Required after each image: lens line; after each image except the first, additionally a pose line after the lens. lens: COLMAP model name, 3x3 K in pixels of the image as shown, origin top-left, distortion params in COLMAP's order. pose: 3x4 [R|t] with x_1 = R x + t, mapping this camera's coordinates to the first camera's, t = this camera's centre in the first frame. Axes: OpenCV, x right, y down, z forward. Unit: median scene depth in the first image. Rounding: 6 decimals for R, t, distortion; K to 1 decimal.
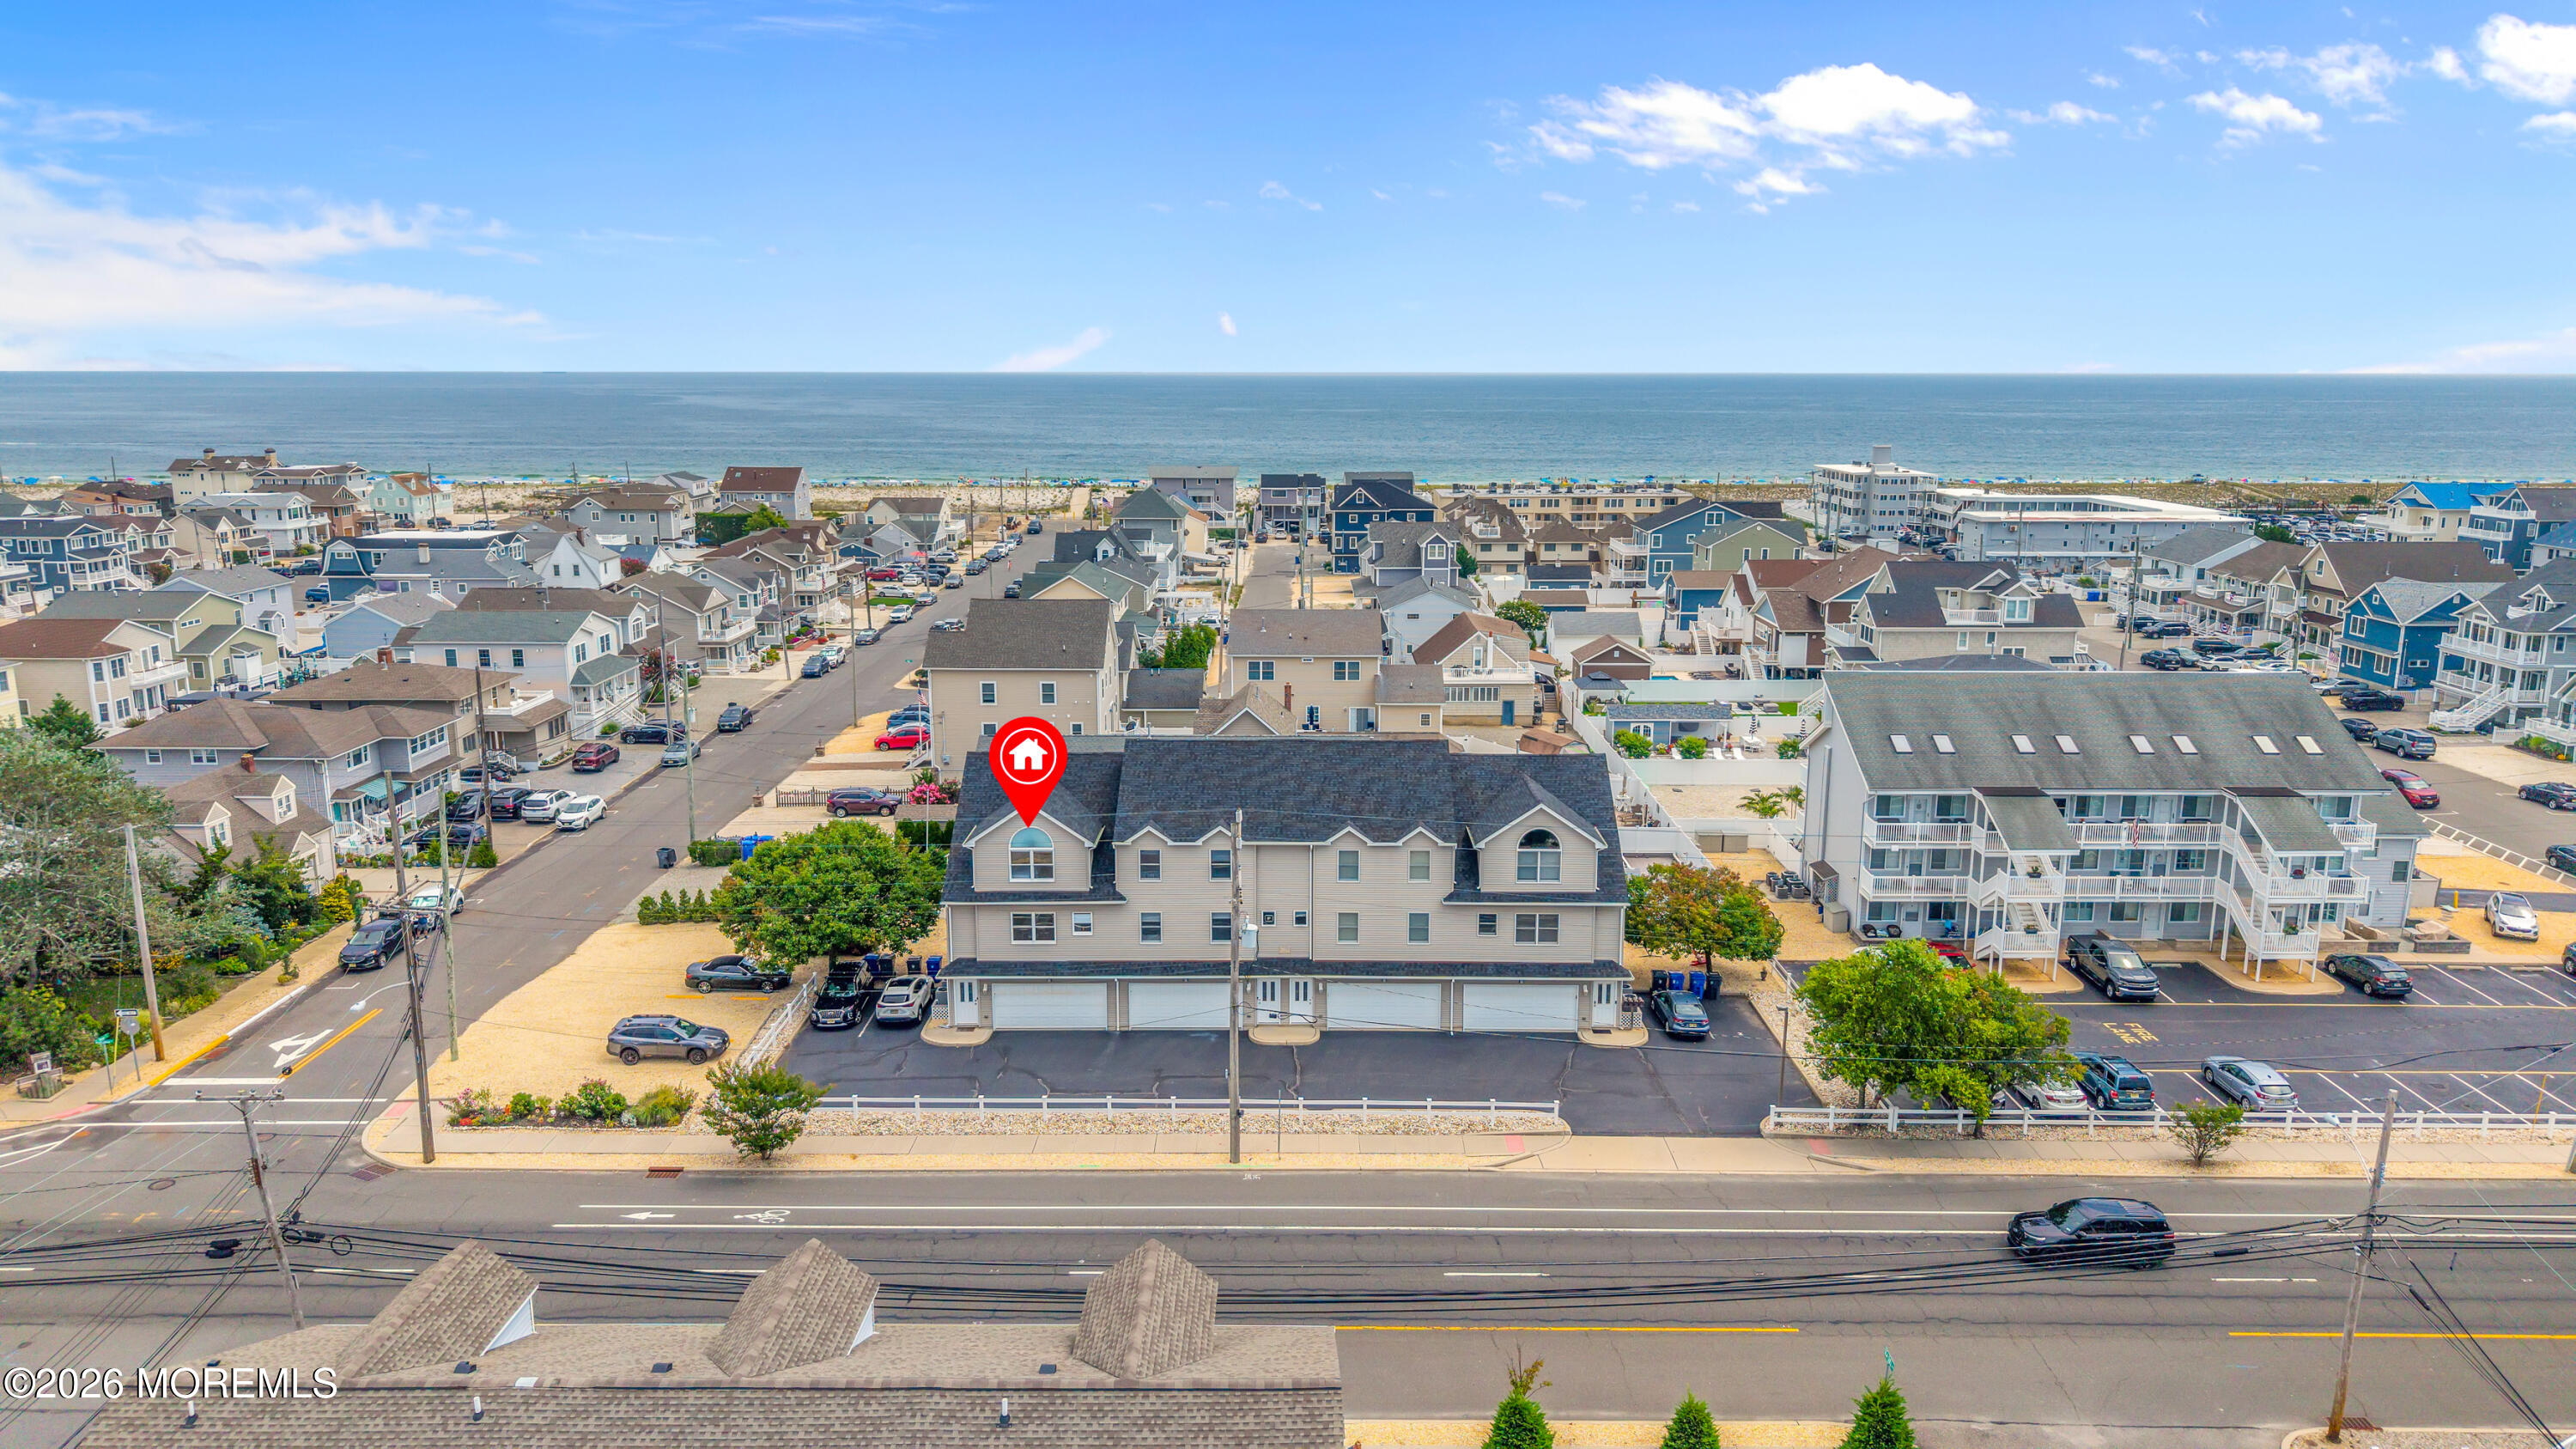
lens RADIAL K [[1713.0, 0, 1288.0], [0, 1713.0, 724.5], [0, 0, 1]] dist [0.054479, -0.074670]
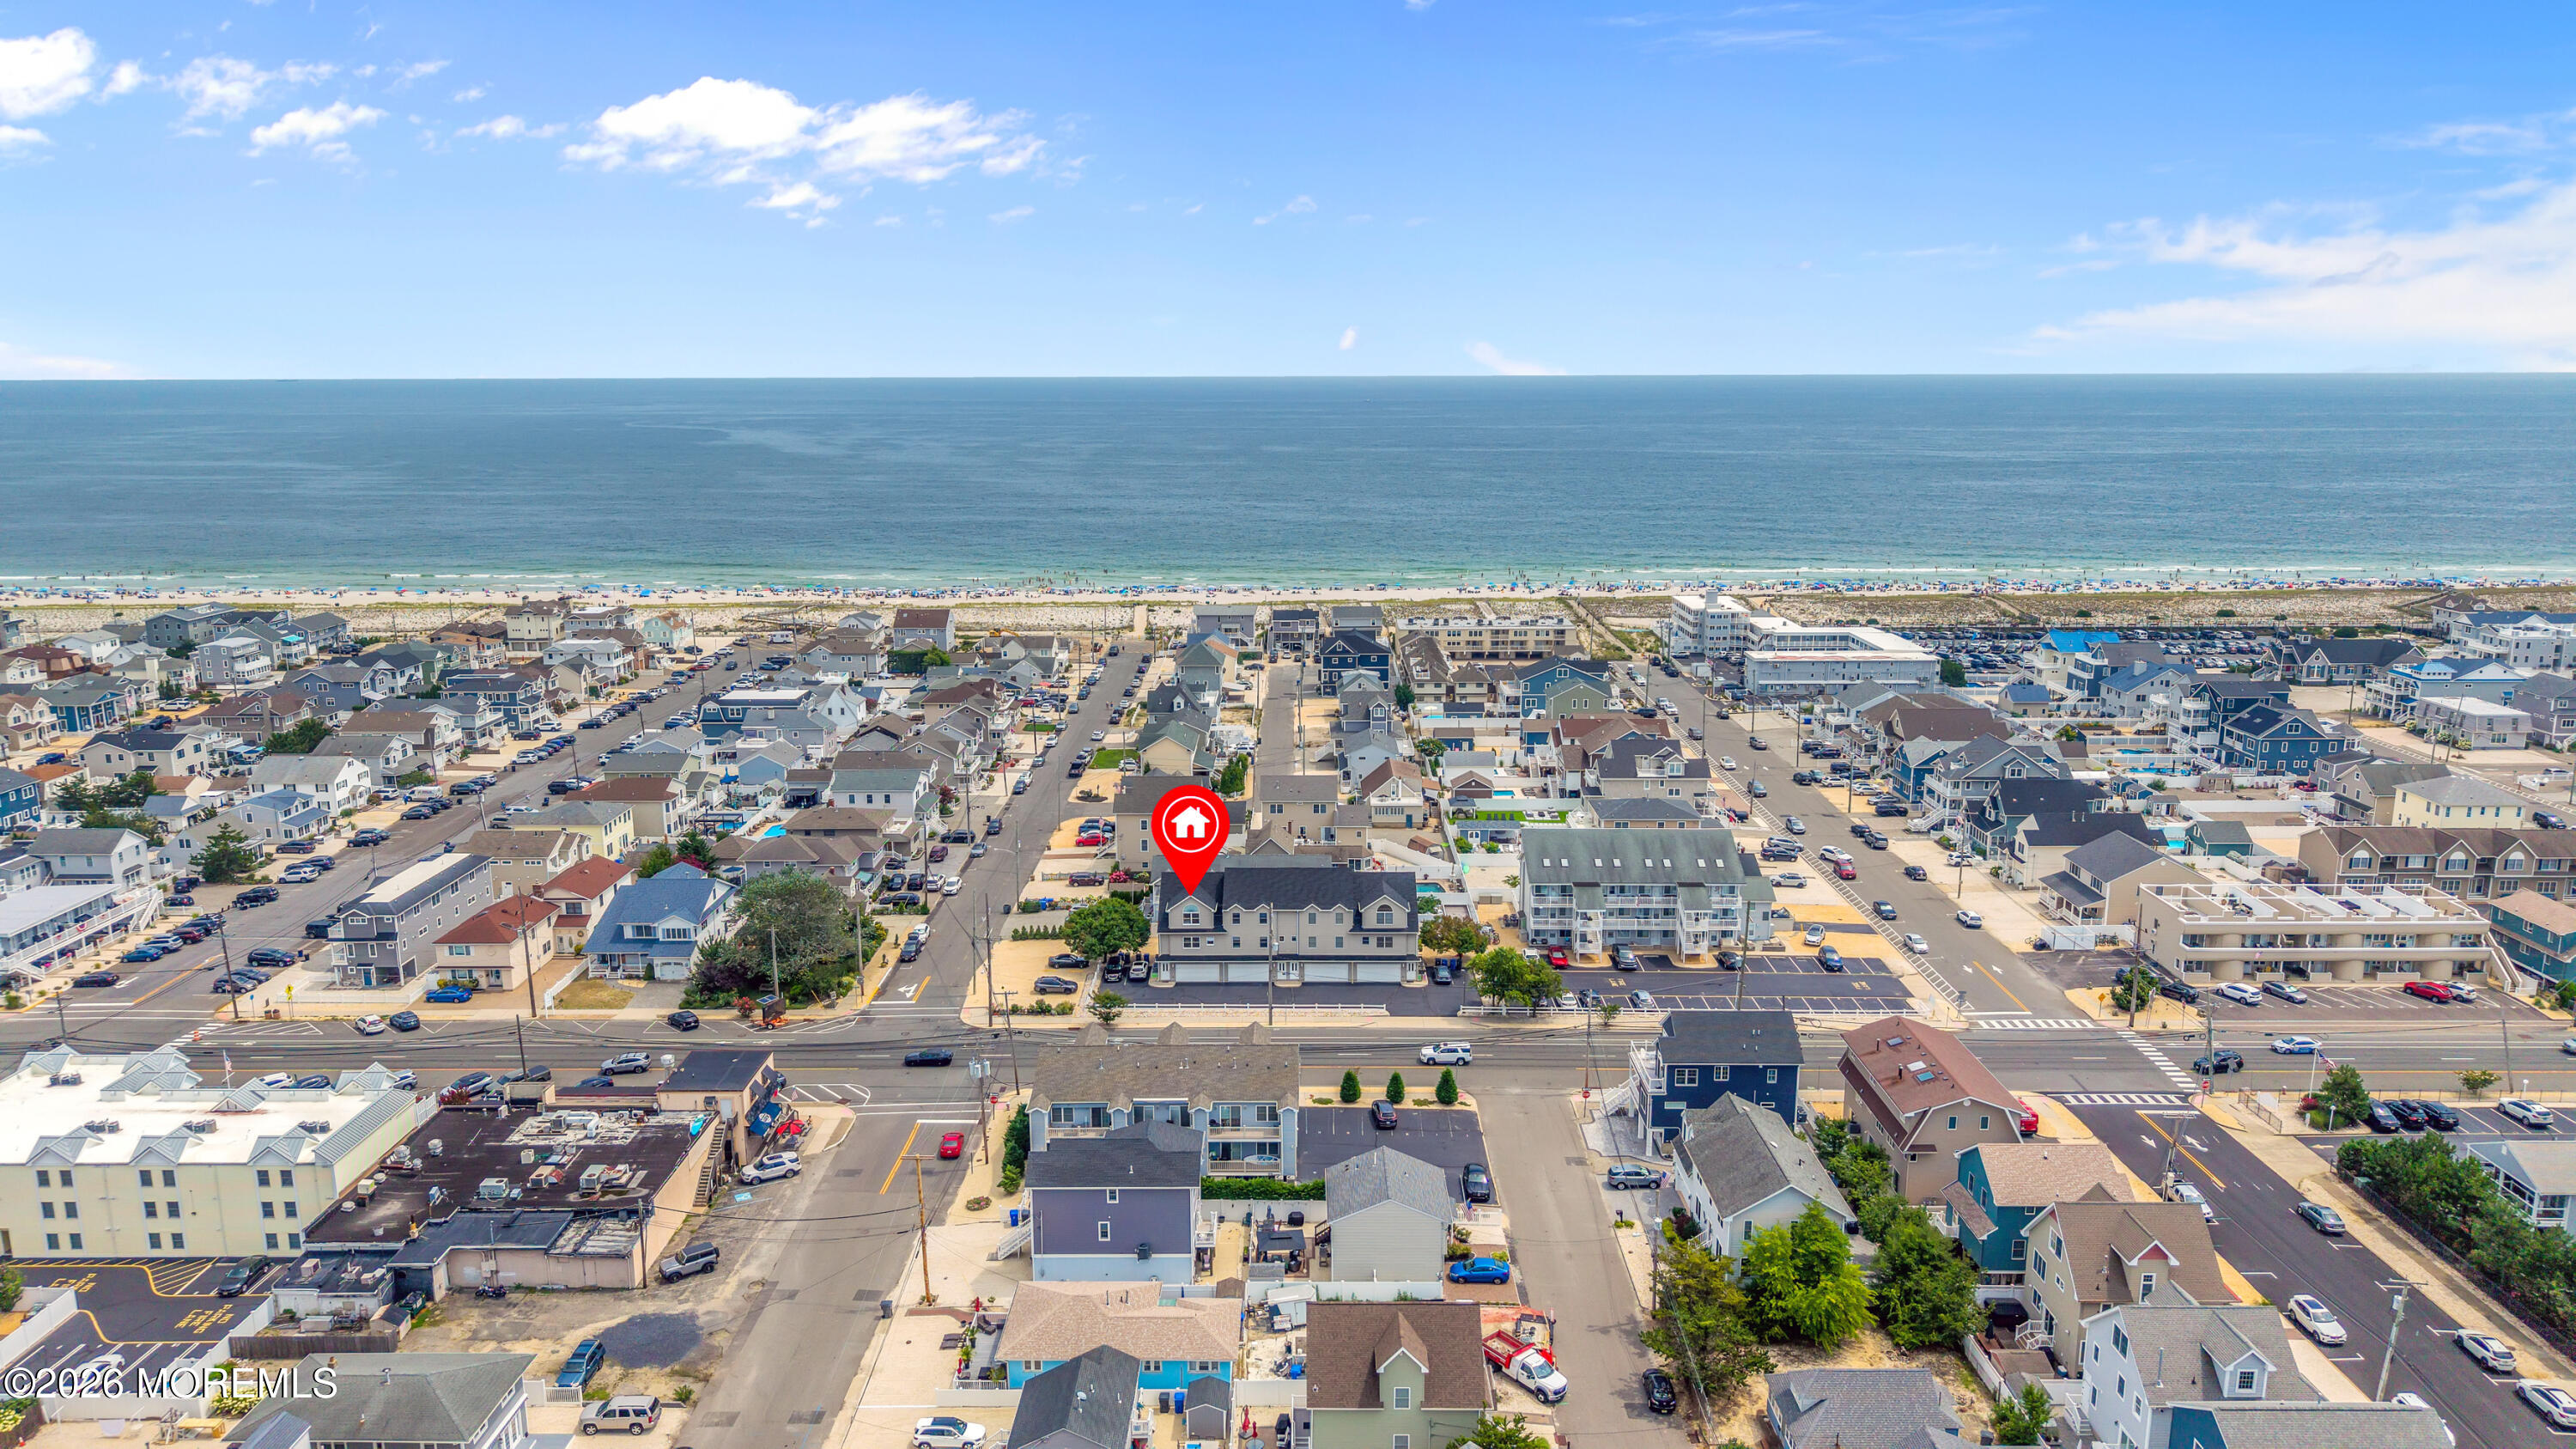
lens RADIAL K [[1700.6, 0, 1288.0], [0, 1700.6, 724.5], [0, 0, 1]] dist [0.132799, -0.268277]
pose [[0.999981, -0.003952, -0.004804, 0.010758], [0.003962, 0.999990, 0.002027, -0.195776], [0.004796, -0.002046, 0.999986, -1.429825]]
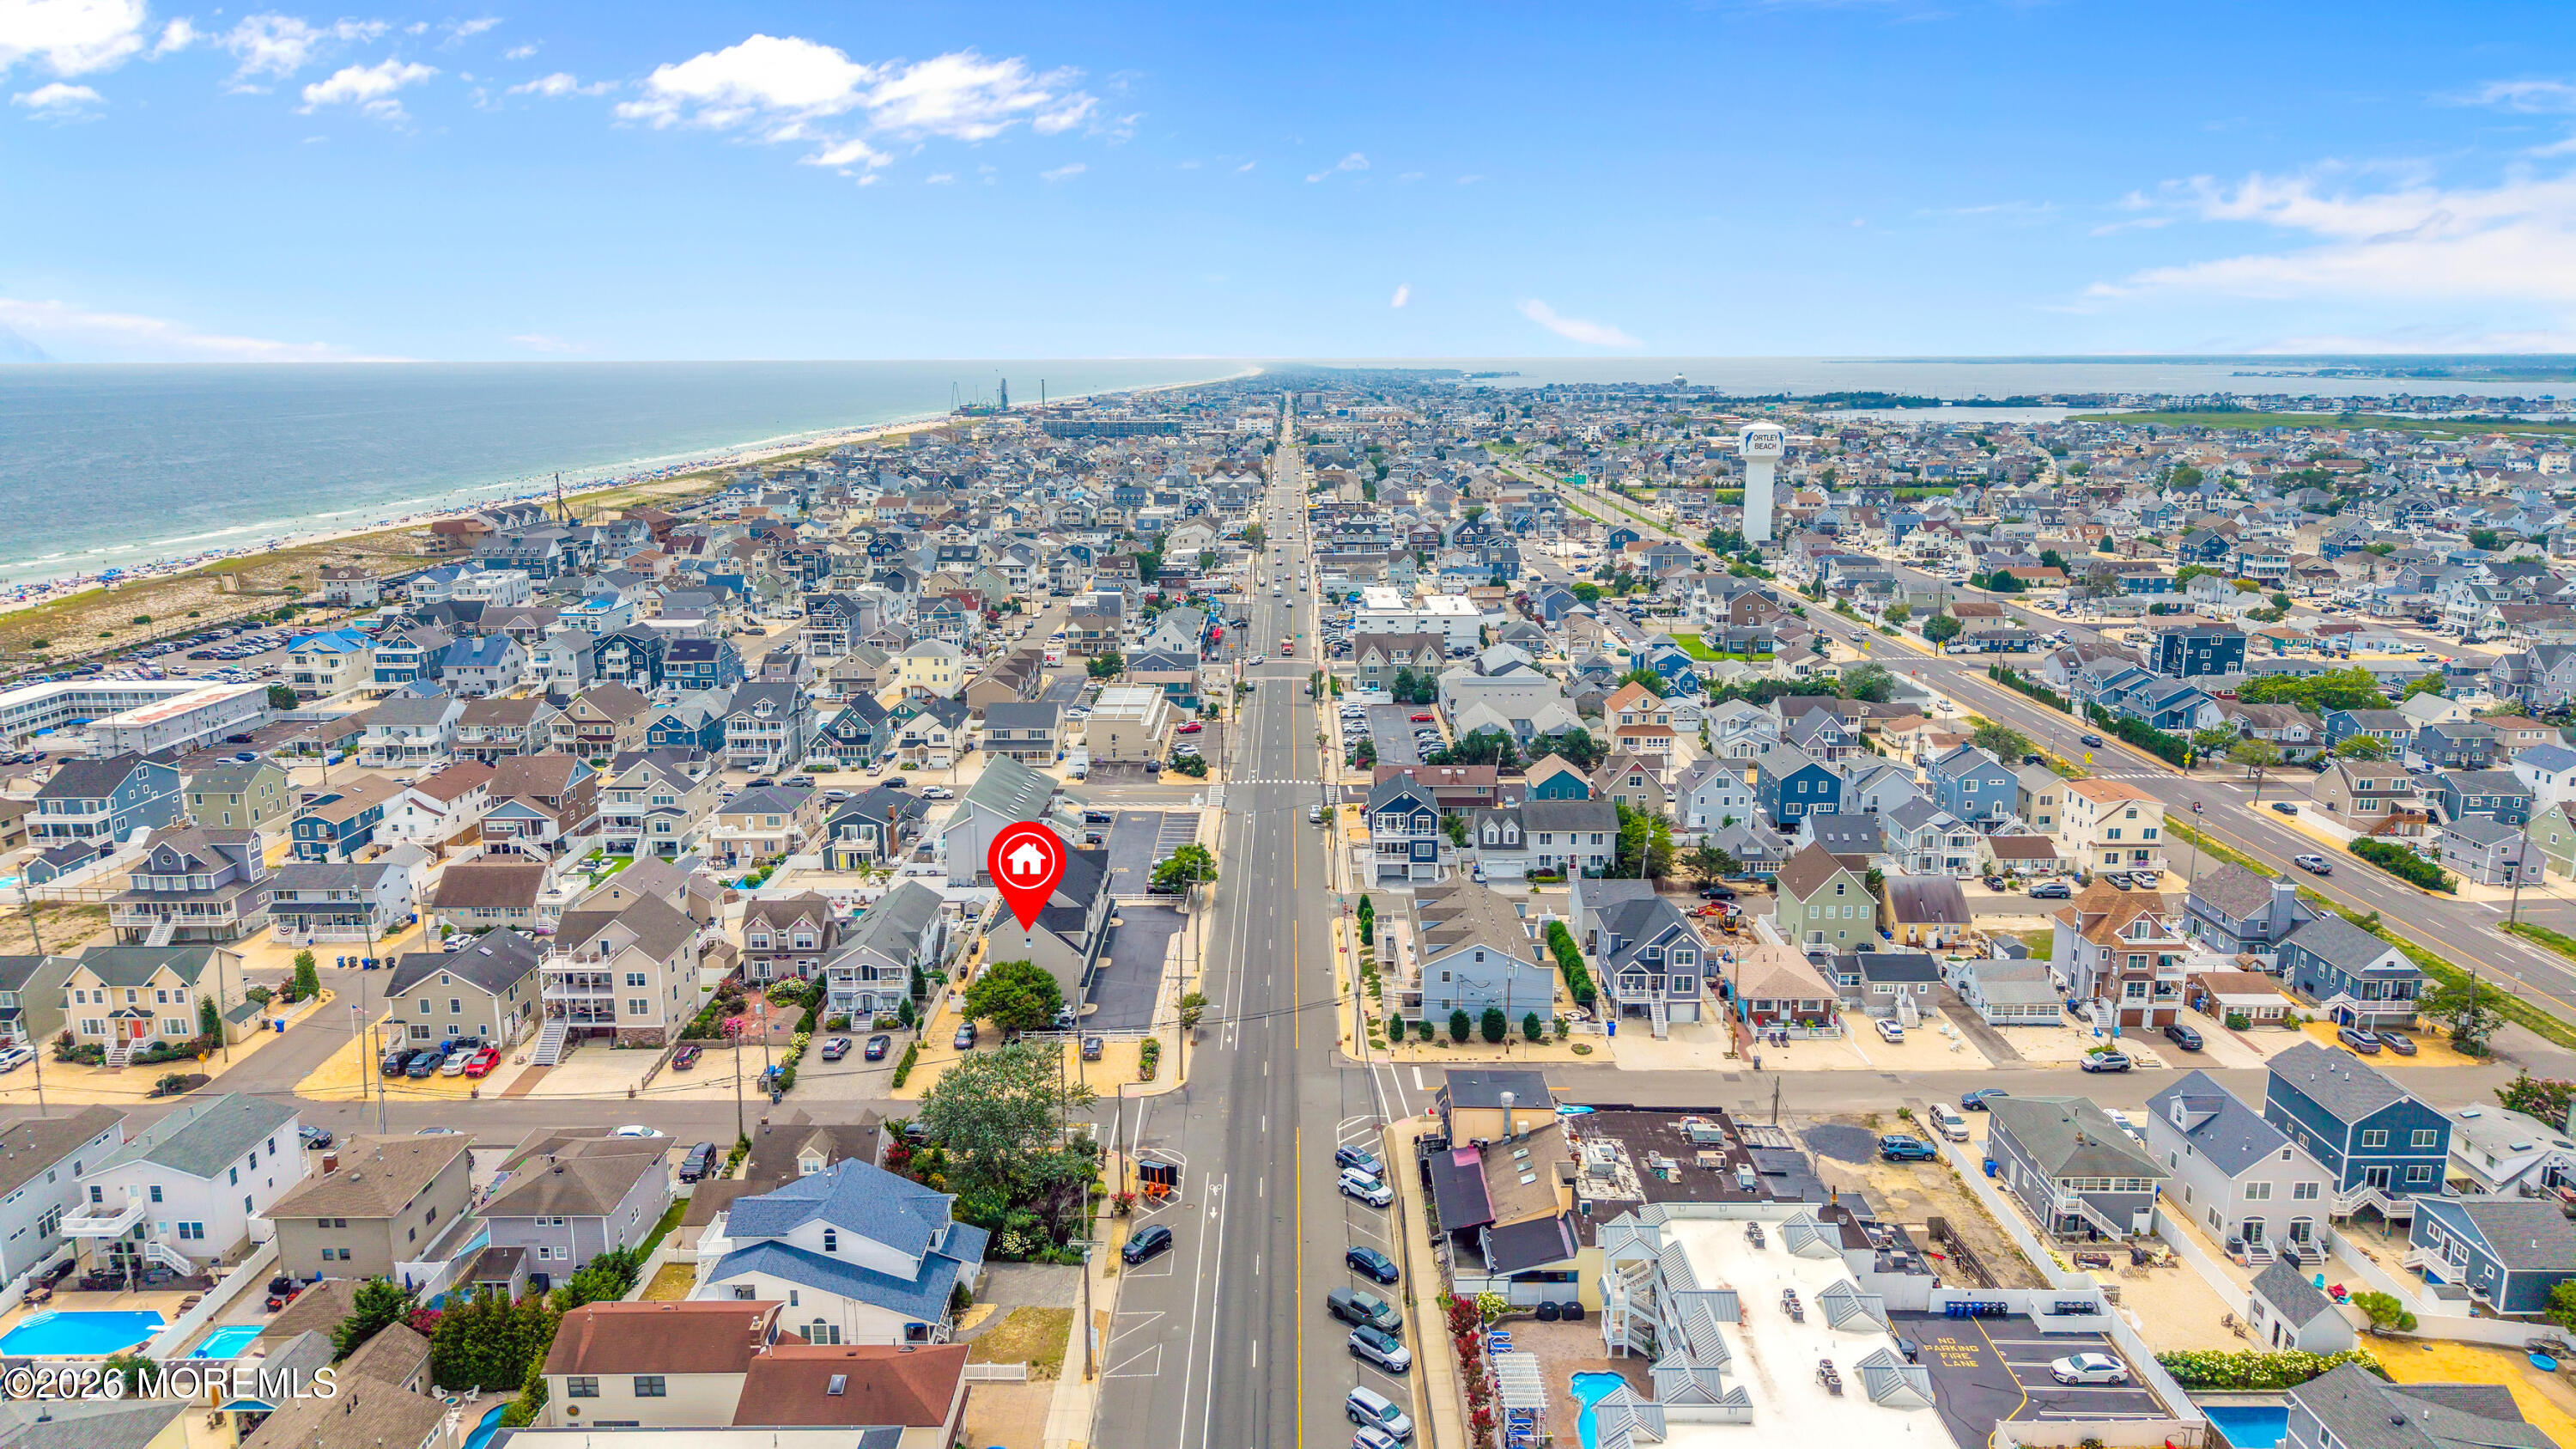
lens RADIAL K [[1713.0, 0, 1288.0], [0, 1713.0, 724.5], [0, 0, 1]] dist [0.054479, -0.074670]
pose [[-0.002856, -0.211342, 0.977408, -2.267098], [0.206075, 0.956308, 0.207382, -0.595615], [-0.978532, 0.202011, 0.040821, 0.482349]]
